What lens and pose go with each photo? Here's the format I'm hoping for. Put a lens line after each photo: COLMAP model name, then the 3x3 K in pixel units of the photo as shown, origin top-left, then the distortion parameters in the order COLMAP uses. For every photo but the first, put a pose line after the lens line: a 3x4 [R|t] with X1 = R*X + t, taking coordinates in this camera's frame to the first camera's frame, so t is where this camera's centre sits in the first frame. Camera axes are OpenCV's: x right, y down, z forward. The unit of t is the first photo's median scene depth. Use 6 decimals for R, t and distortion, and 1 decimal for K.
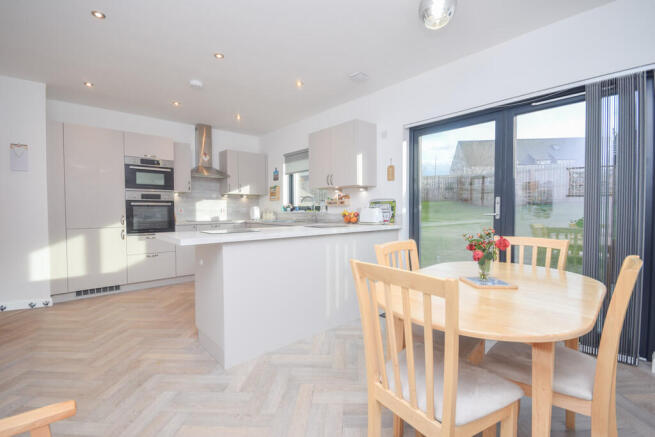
lens RADIAL K [[290.1, 0, 327.5], [0, 290.1, 218.5], [0, 0, 1]] dist [-0.001283, -0.000393]
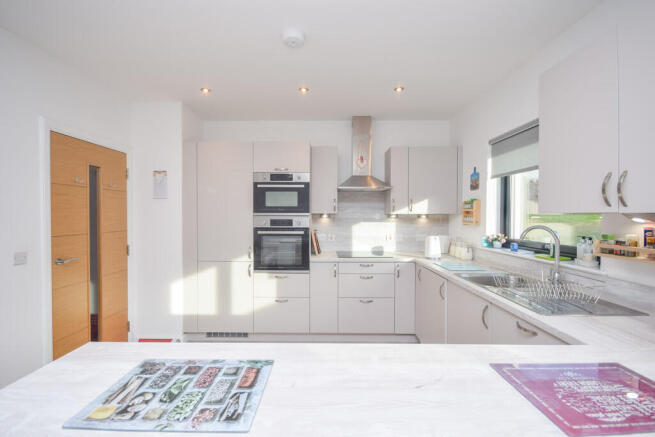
lens RADIAL K [[293.3, 0, 325.2], [0, 293.3, 215.0], [0, 0, 1]] dist [0.001351, 0.000085]
pose [[0.733121, 0.006905, -0.680063, -0.003842], [-0.027404, 0.999436, -0.019394, -0.079968], [0.679546, 0.032854, 0.732897, 0.493774]]
